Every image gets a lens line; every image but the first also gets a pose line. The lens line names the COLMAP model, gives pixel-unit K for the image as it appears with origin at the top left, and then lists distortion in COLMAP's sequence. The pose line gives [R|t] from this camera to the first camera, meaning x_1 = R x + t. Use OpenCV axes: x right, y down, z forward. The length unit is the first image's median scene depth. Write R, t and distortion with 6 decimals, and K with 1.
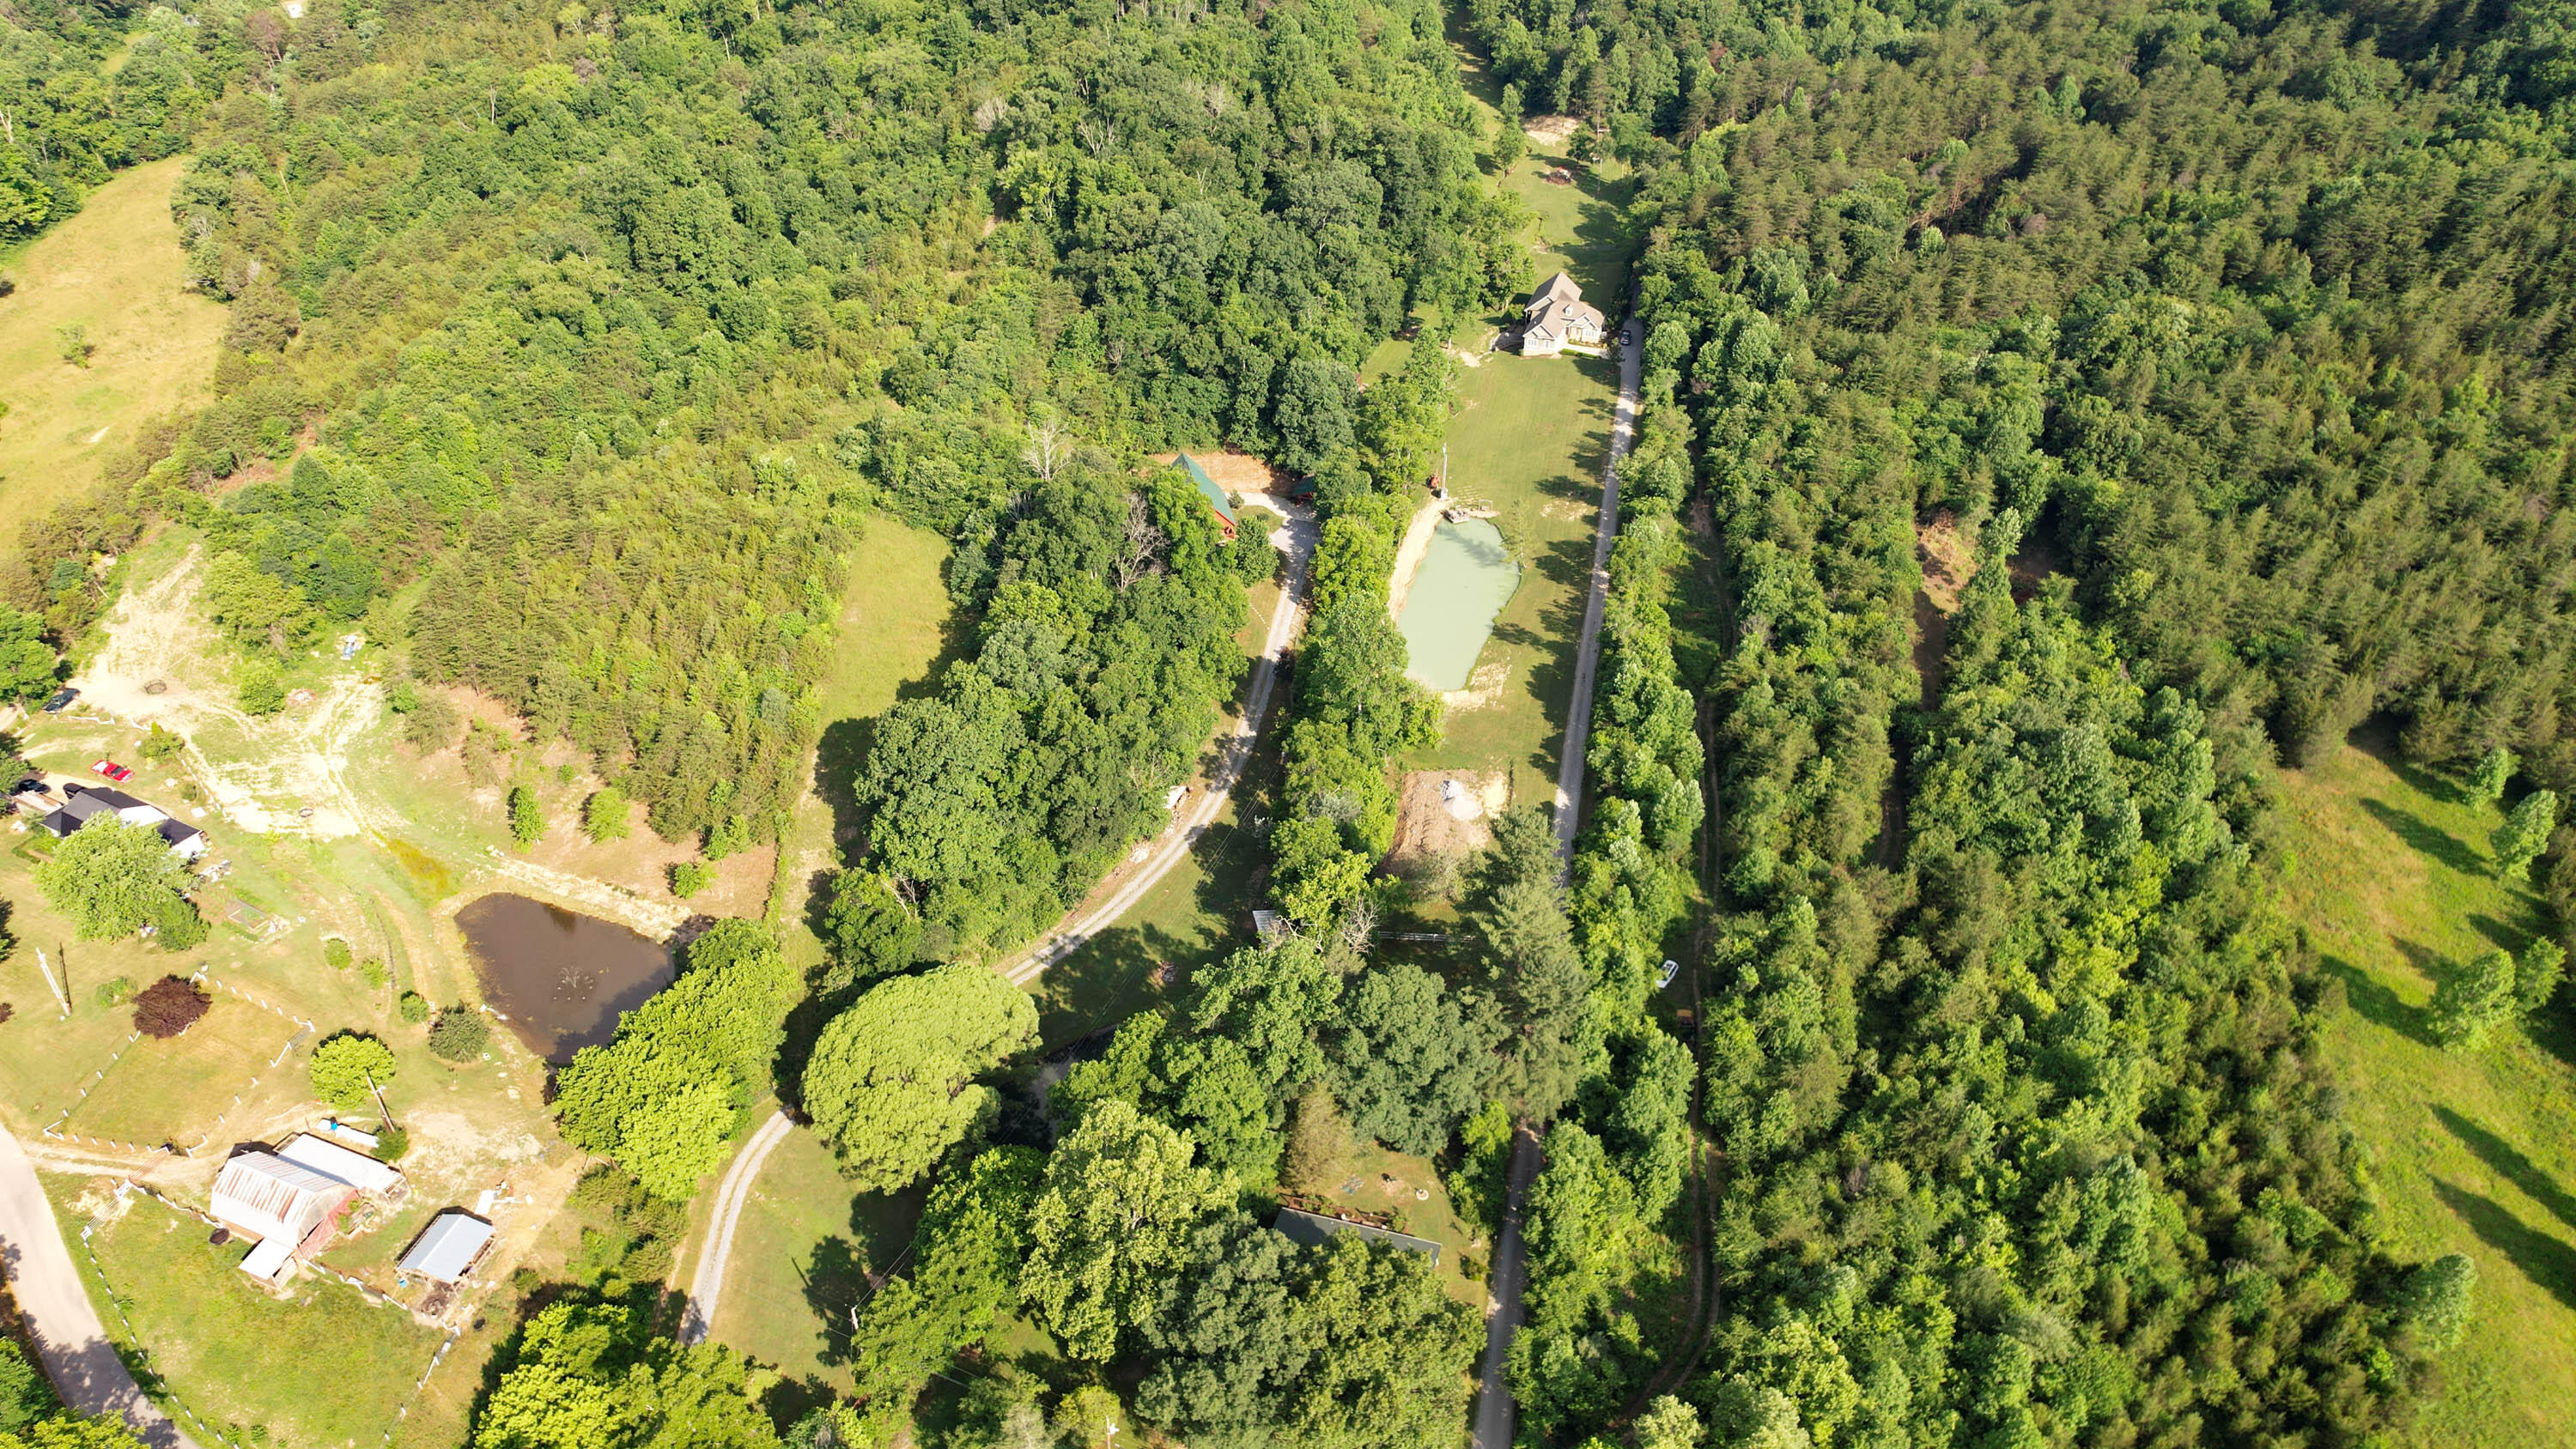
lens RADIAL K [[1640.7, 0, 1287.3], [0, 1640.7, 720.4], [0, 0, 1]] dist [-0.082417, 0.068733]
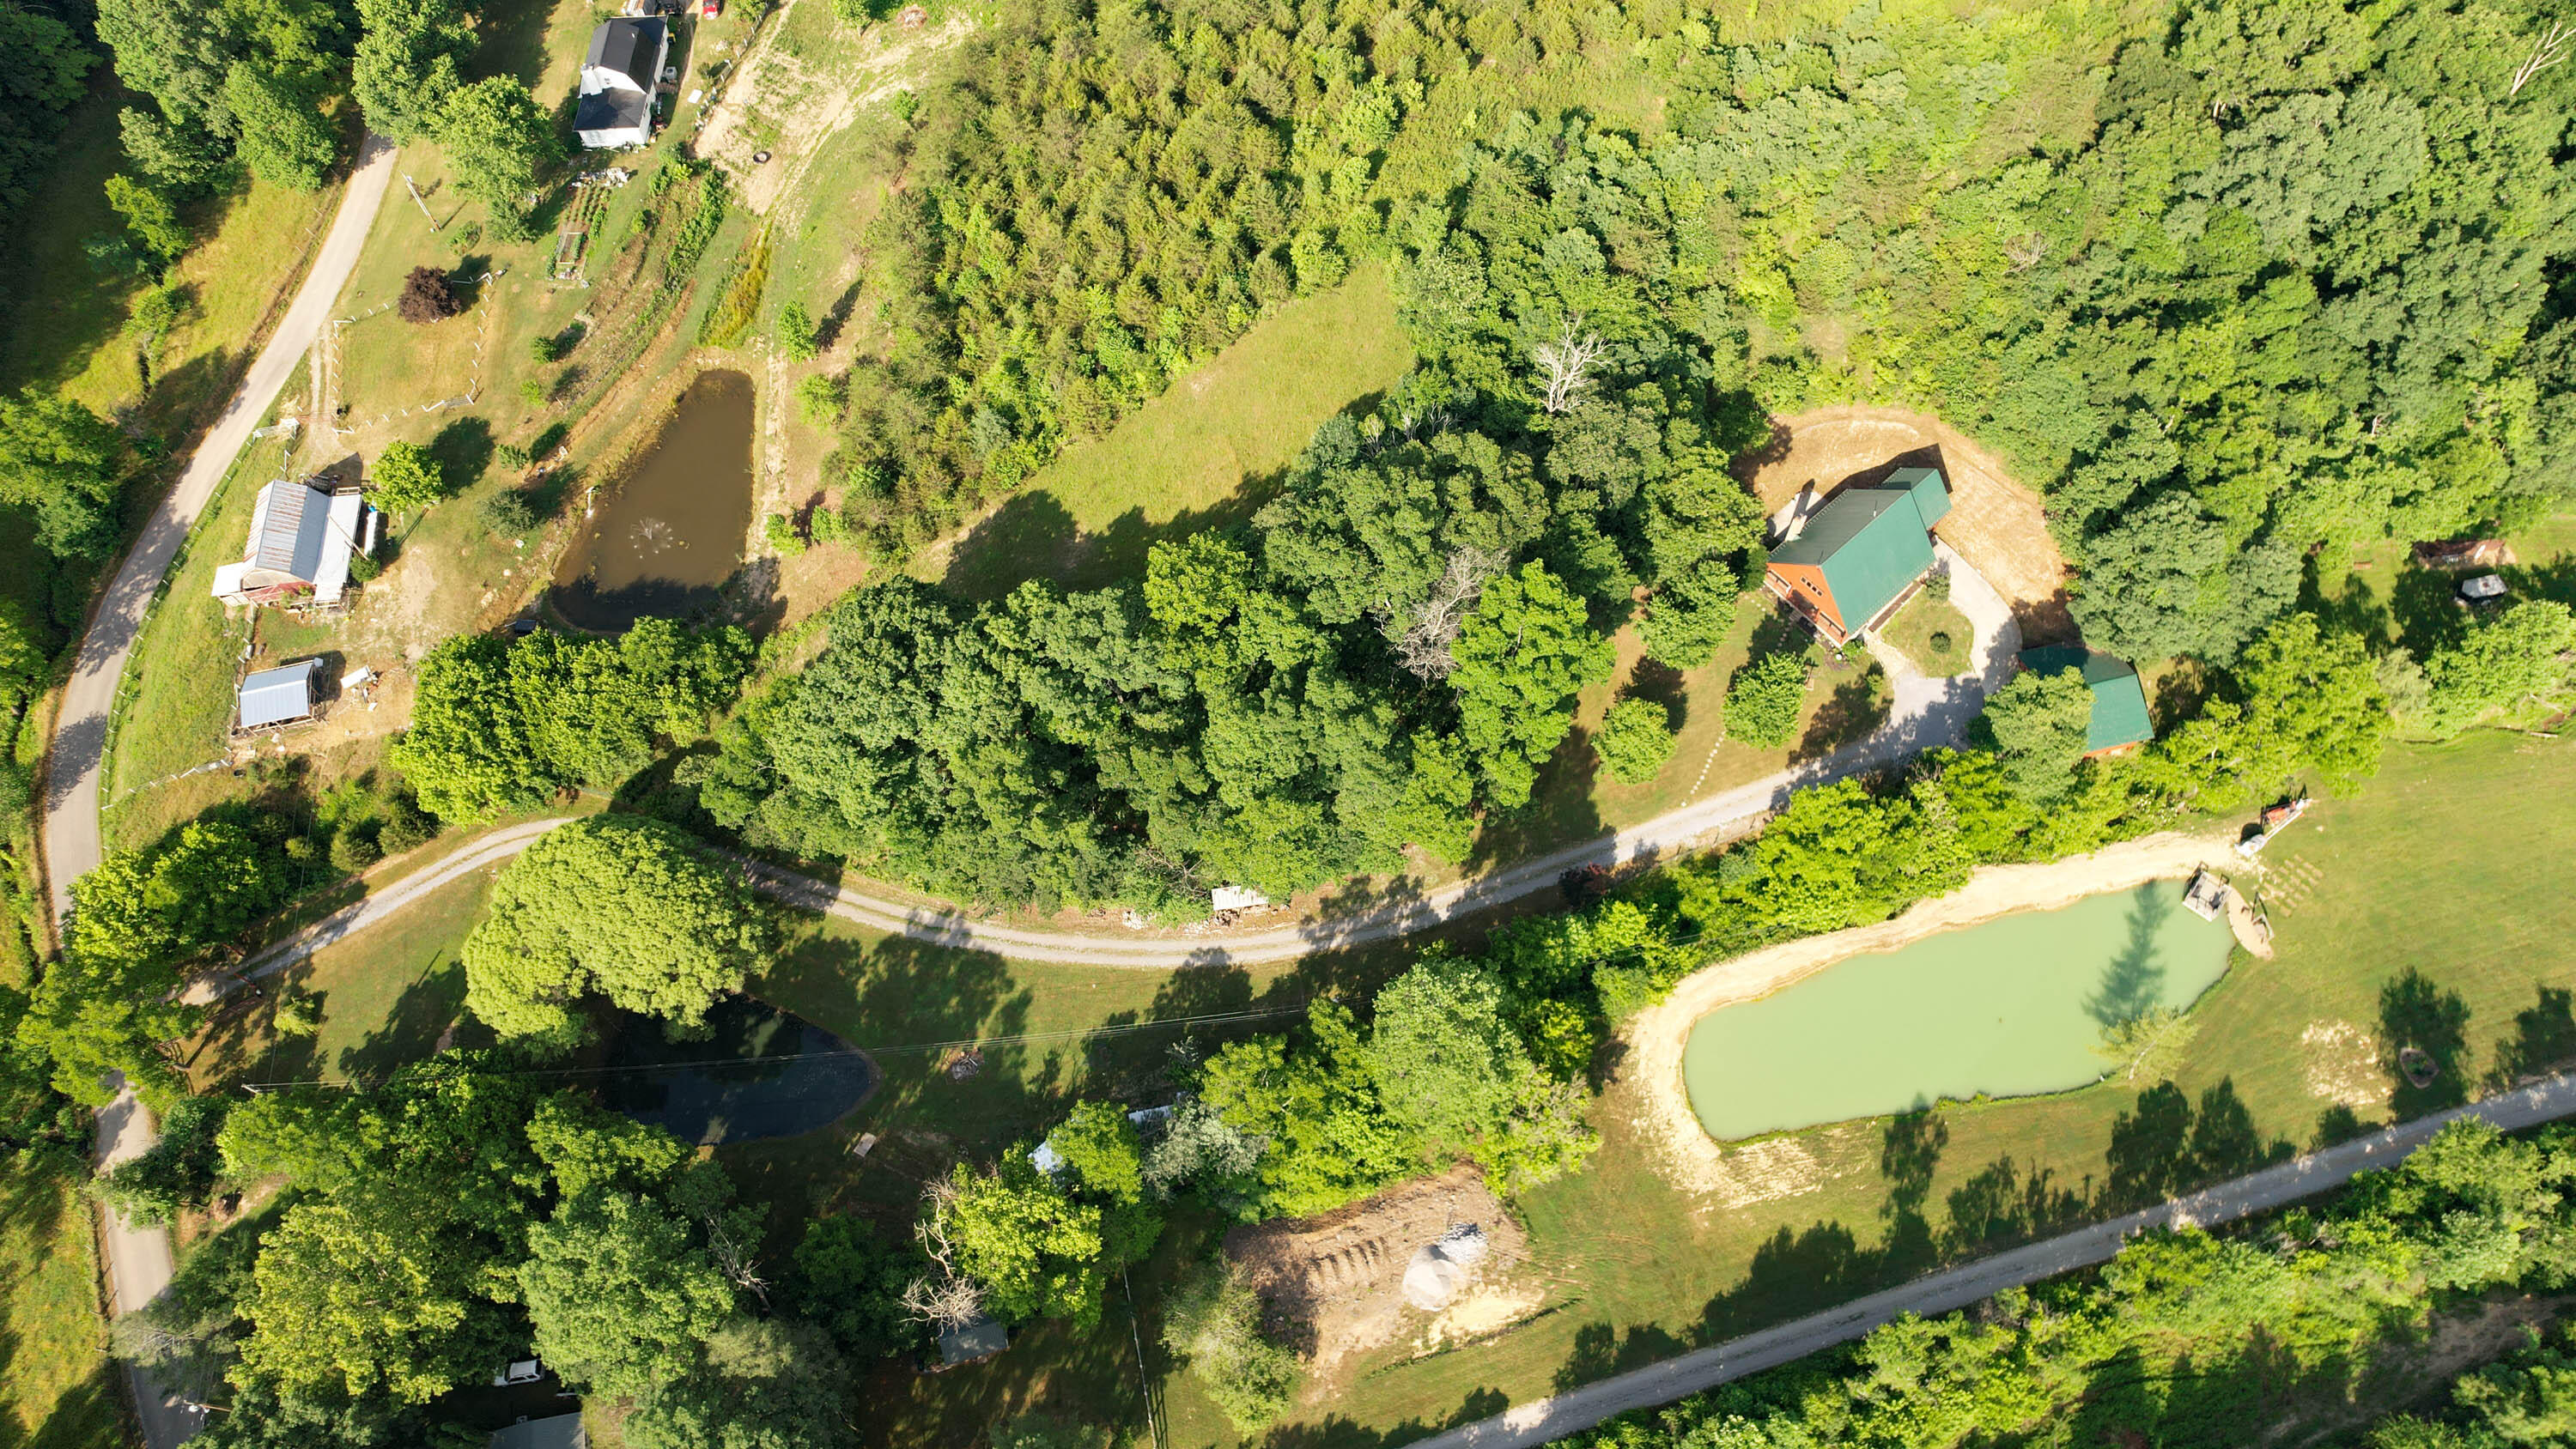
lens RADIAL K [[1640.7, 0, 1294.1], [0, 1640.7, 717.6], [0, 0, 1]] dist [-0.082417, 0.068733]
pose [[0.479465, 0.771431, -0.418338, 0.171264], [-0.489395, 0.630743, 0.602209, -0.425695], [0.728427, -0.084006, 0.679954, 0.521357]]
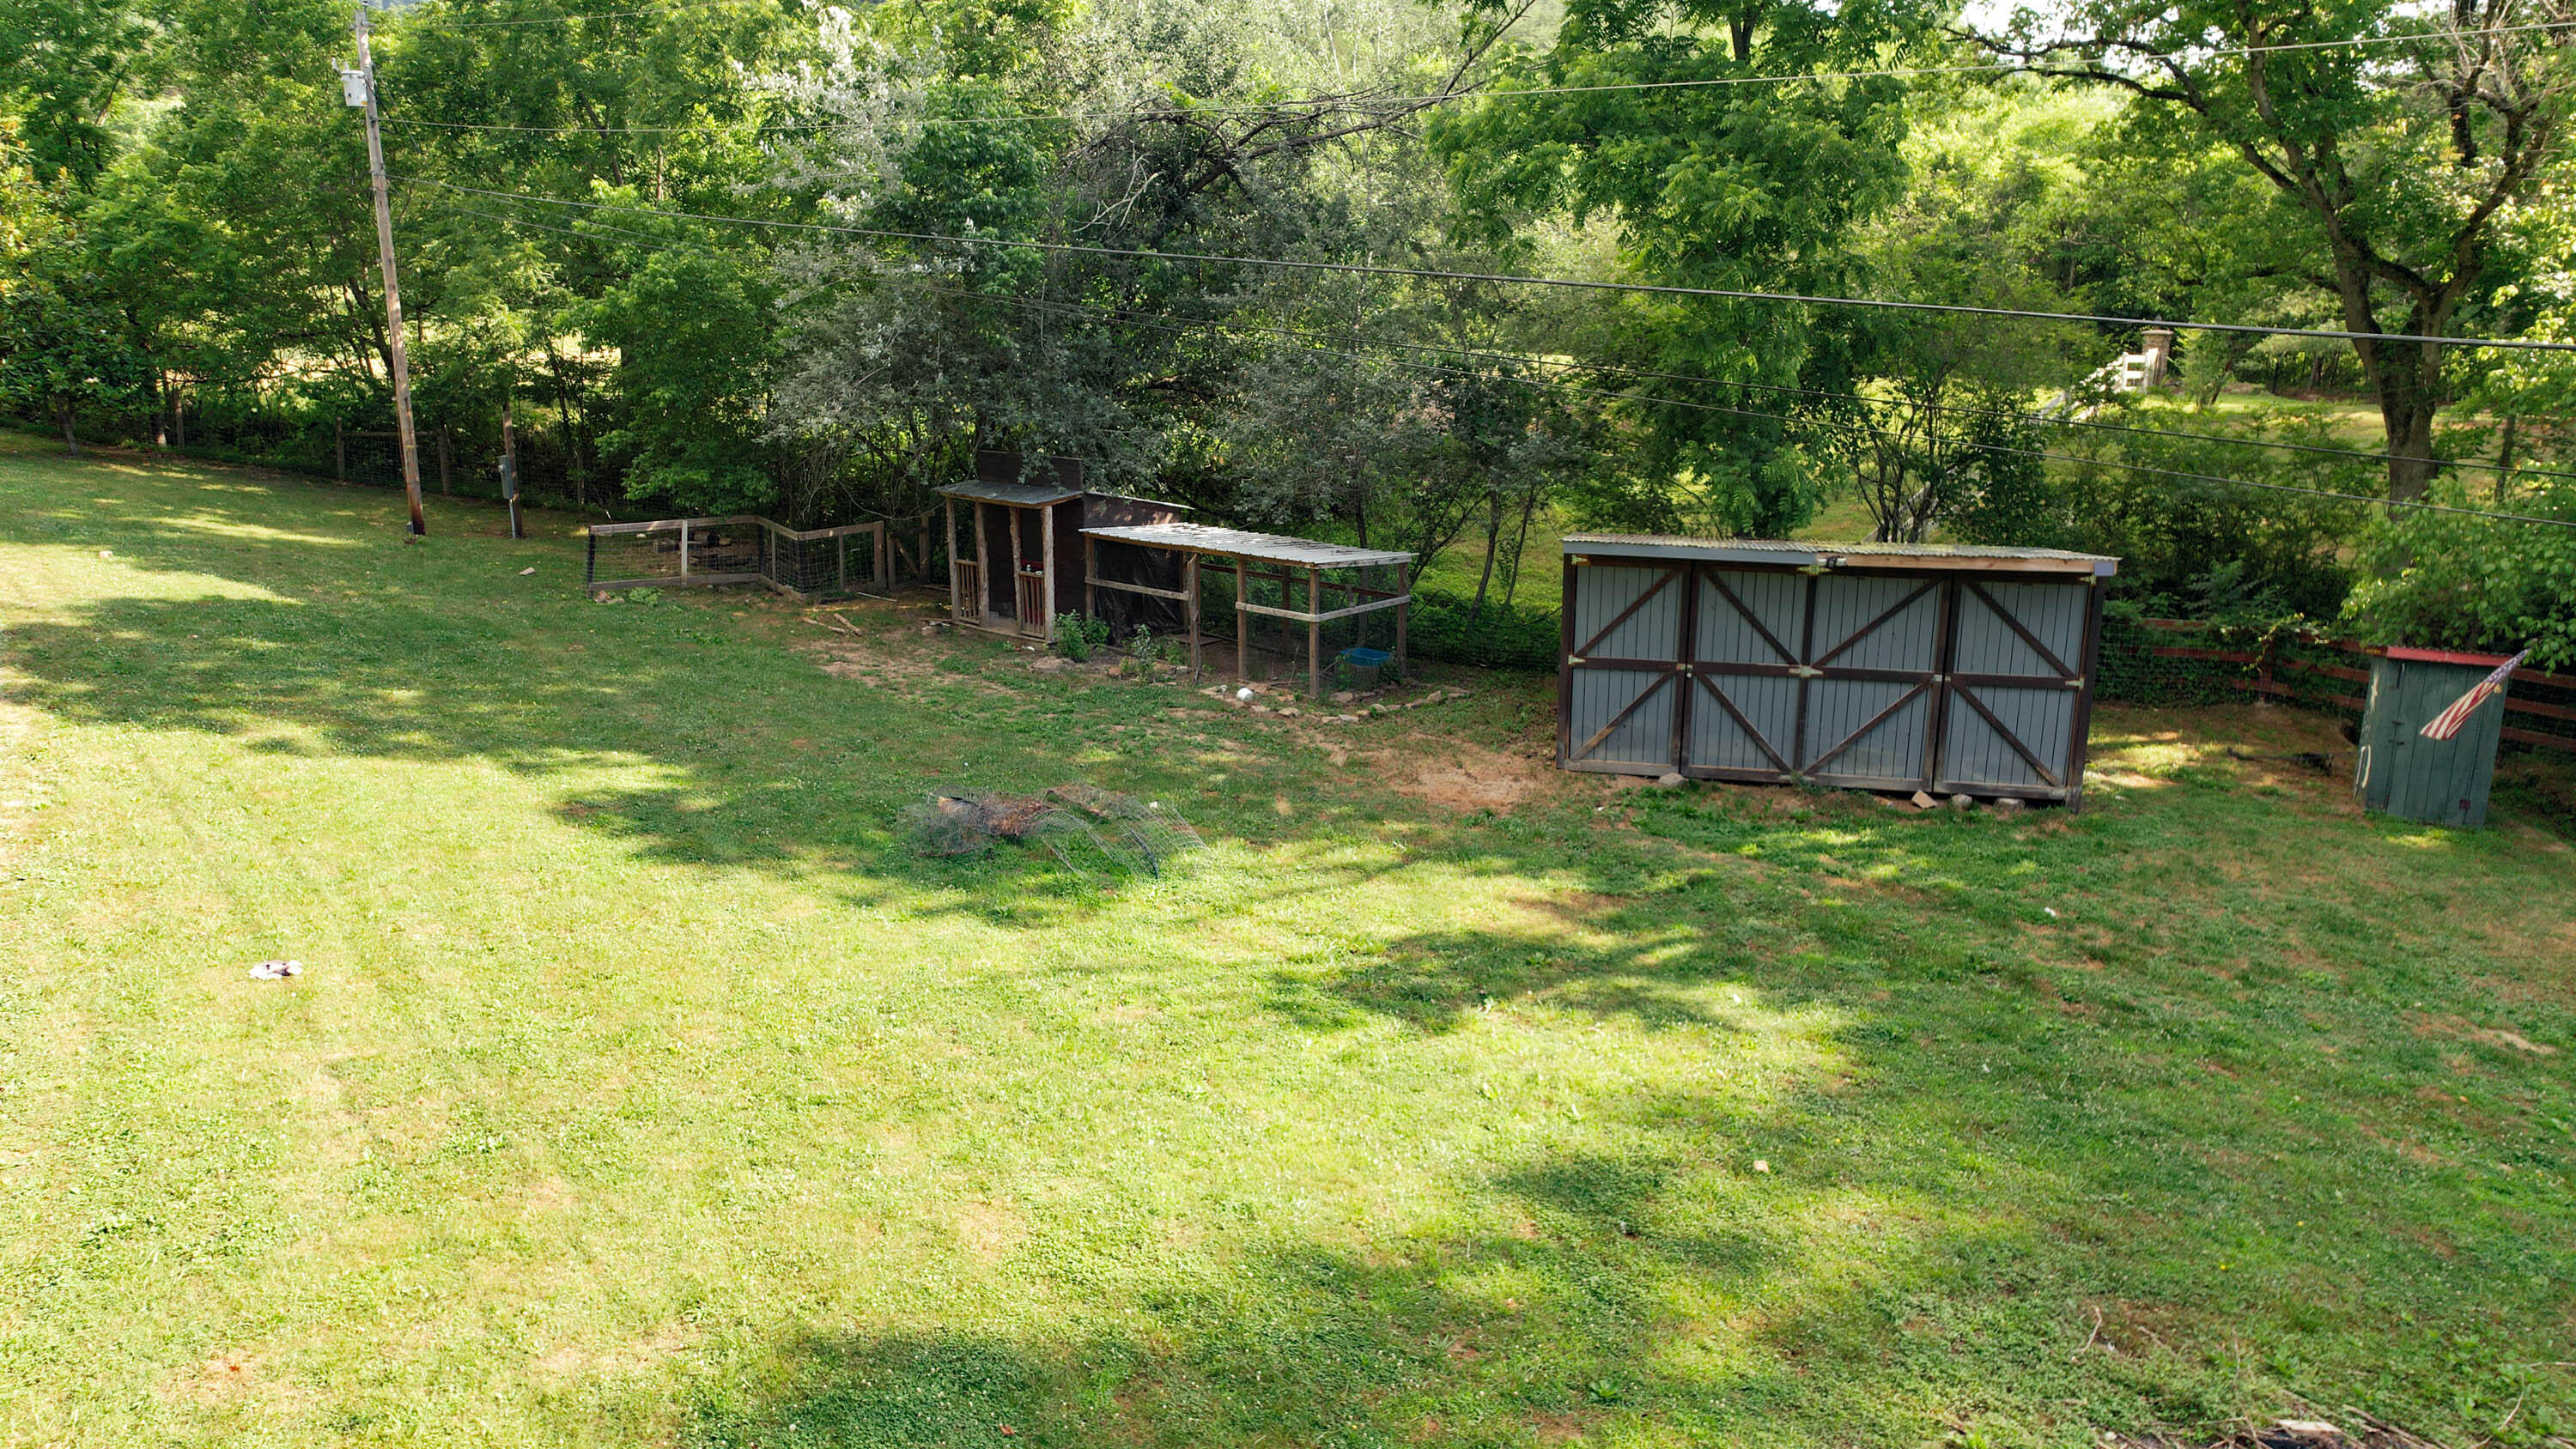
lens RADIAL K [[1640.7, 0, 1283.4], [0, 1640.7, 725.2], [0, 0, 1]] dist [-0.082417, 0.068733]
pose [[0.421768, -0.219600, 0.879709, -0.097815], [0.512486, 0.858118, -0.031496, 0.106199], [-0.747977, 0.464123, 0.474469, 0.862002]]
